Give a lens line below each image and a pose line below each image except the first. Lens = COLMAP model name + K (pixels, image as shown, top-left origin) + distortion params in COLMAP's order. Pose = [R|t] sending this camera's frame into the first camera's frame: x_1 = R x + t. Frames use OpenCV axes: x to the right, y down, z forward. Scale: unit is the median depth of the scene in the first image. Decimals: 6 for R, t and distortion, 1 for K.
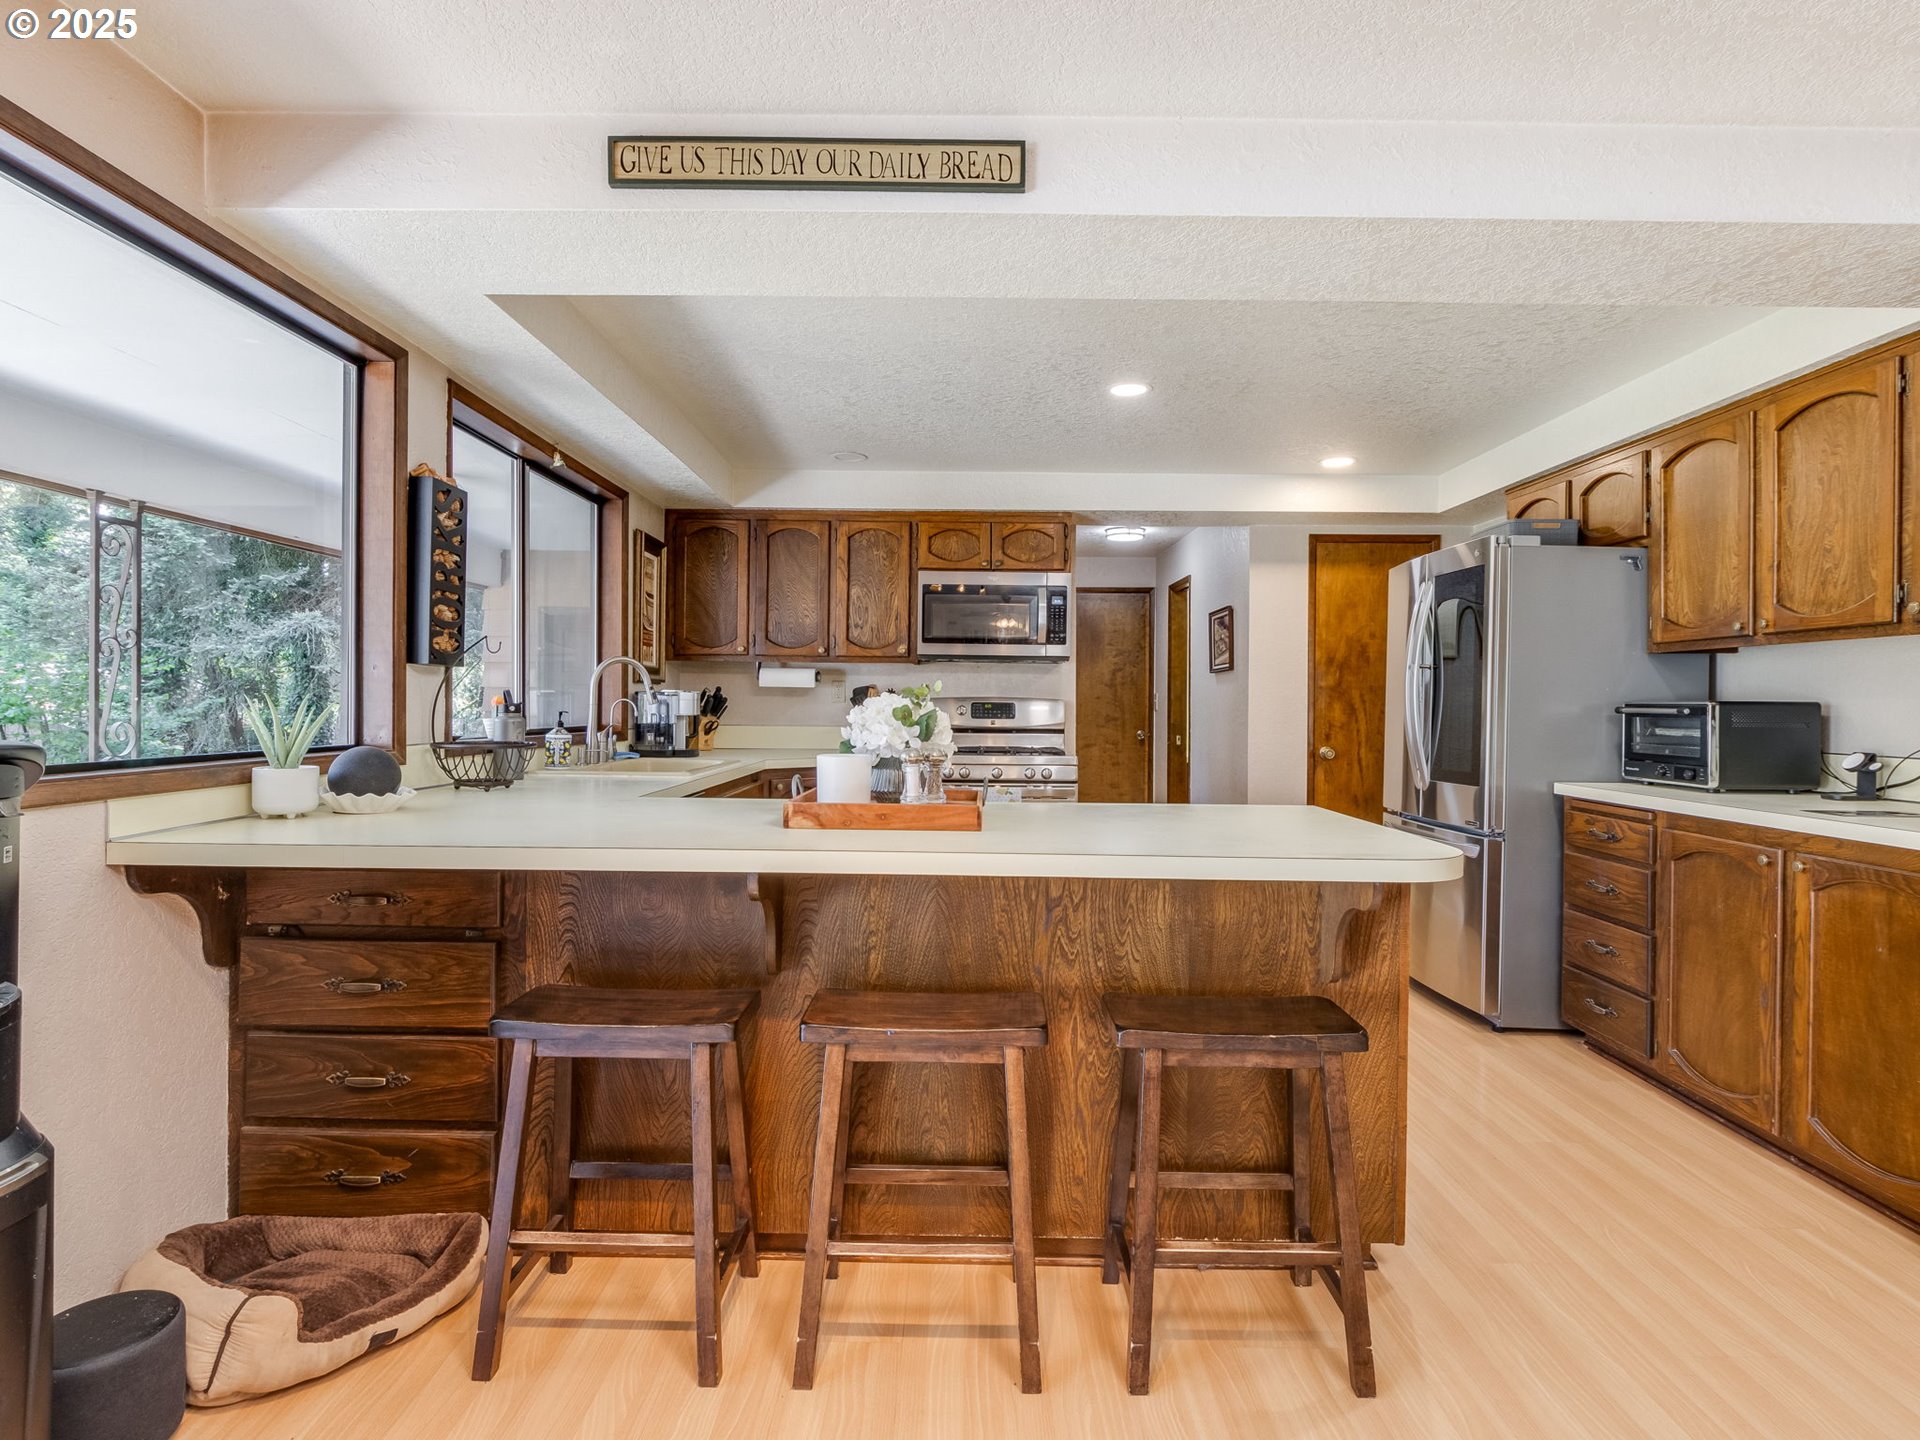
lens RADIAL K [[1019.8, 0, 960.3], [0, 1019.8, 701.5], [0, 0, 1]] dist [-0.000399, 0.000689]
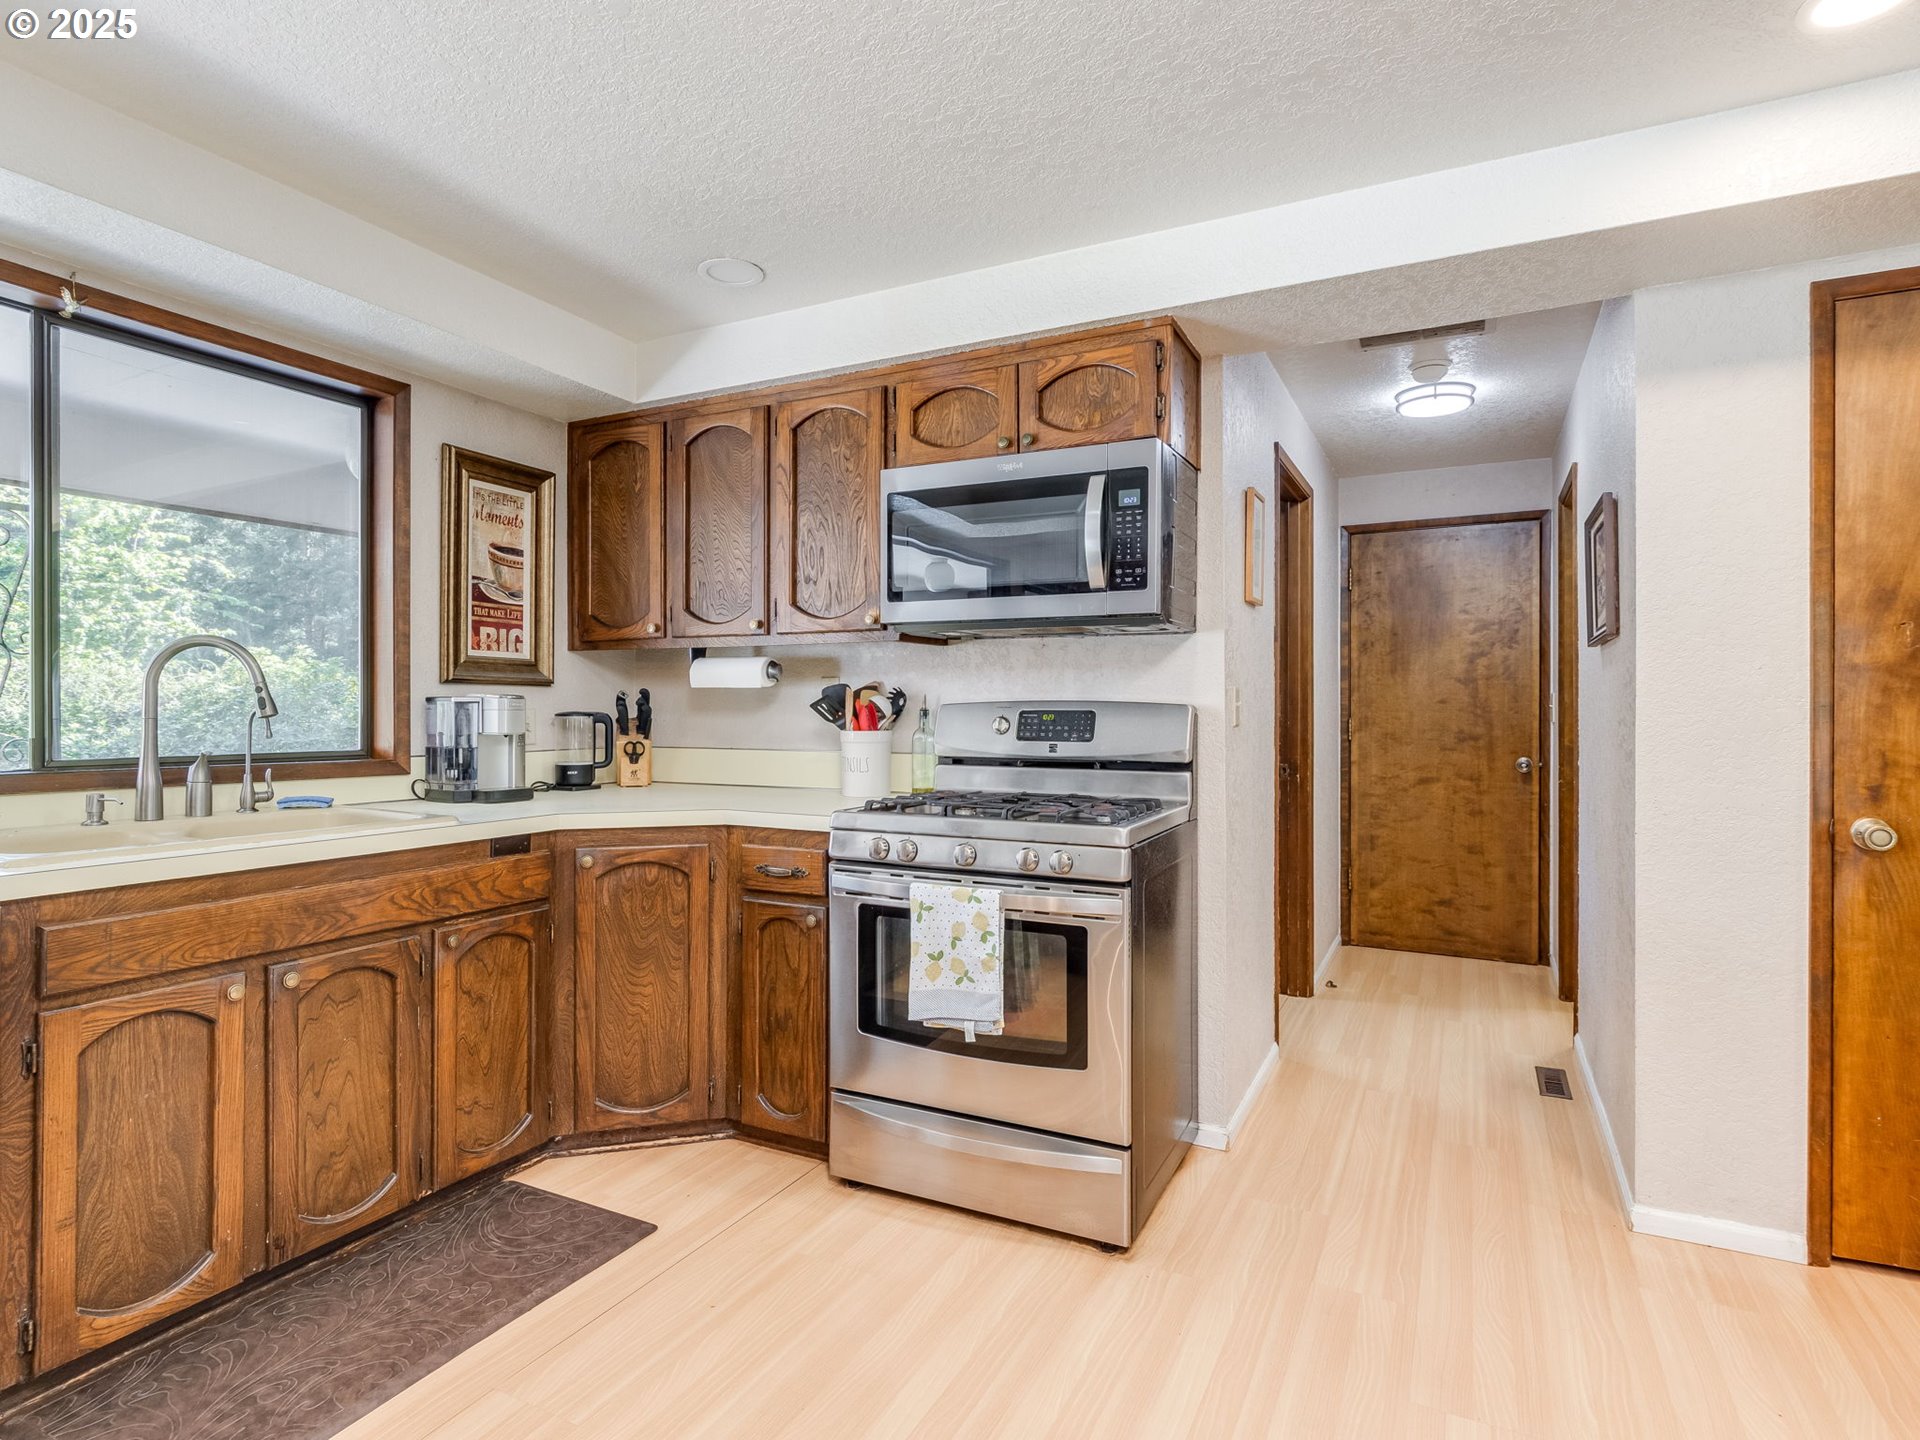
lens RADIAL K [[1019.3, 0, 961.2], [0, 1019.3, 711.8], [0, 0, 1]] dist [-0.000911, 0.000062]
pose [[0.893893, -0.007186, -0.448222, 0.234437], [0.006852, 0.999974, -0.002367, 0.002450], [0.448228, -0.000956, 0.893919, 0.521343]]
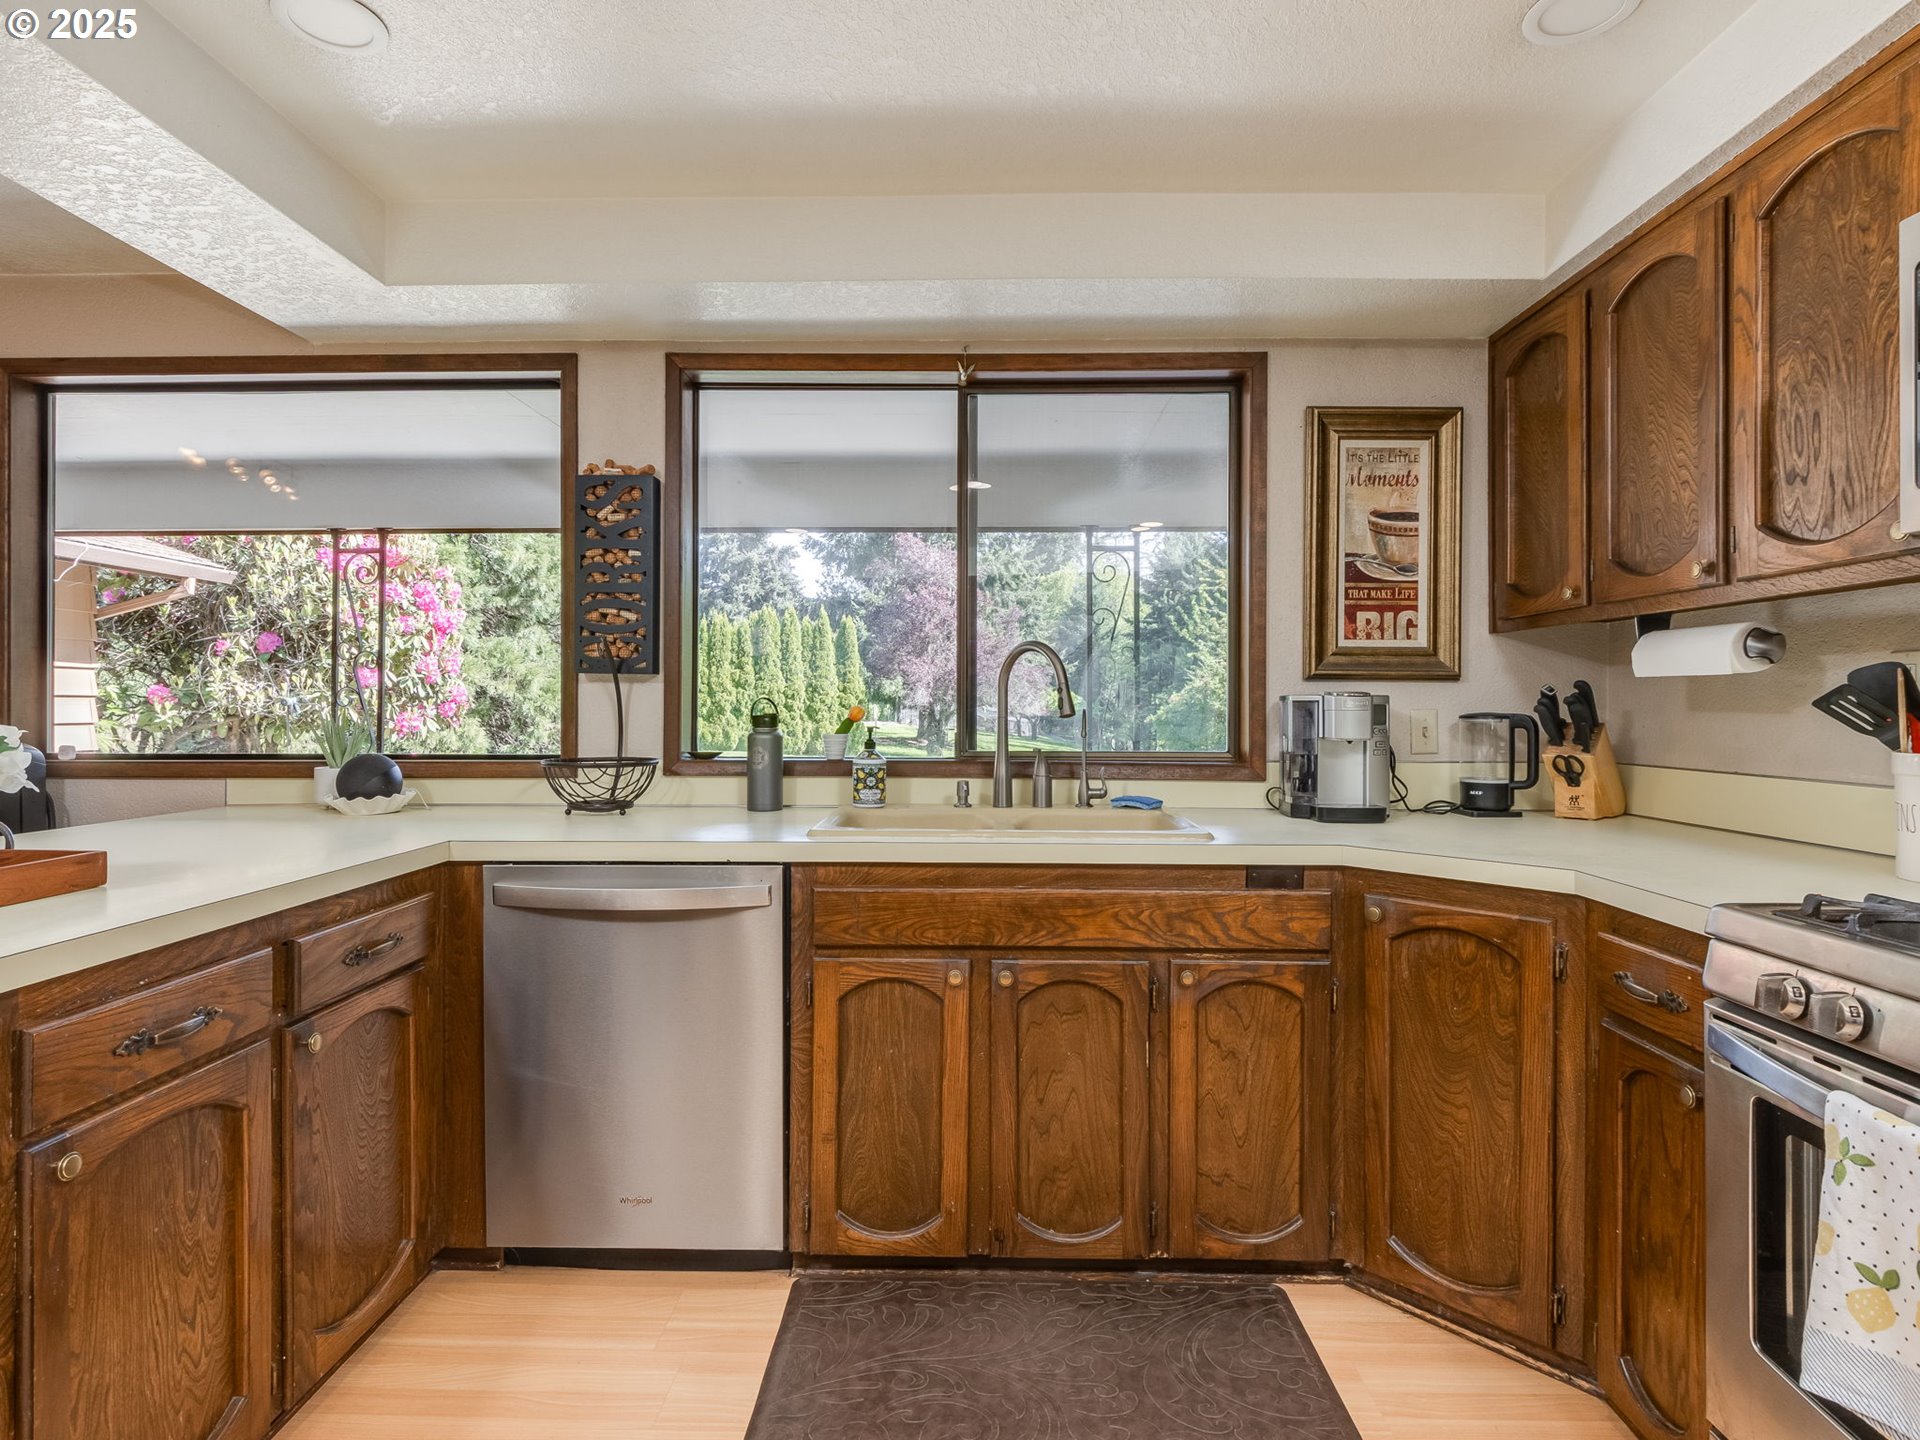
lens RADIAL K [[1011.7, 0, 960.4], [0, 1011.7, 707.7], [0, 0, 1]] dist [0.016424, -0.014216]
pose [[-0.015535, -0.008632, -0.999842, 0.221001], [-0.002304, 0.999960, -0.008597, 0.001541], [0.999877, 0.002170, -0.015554, 0.742685]]
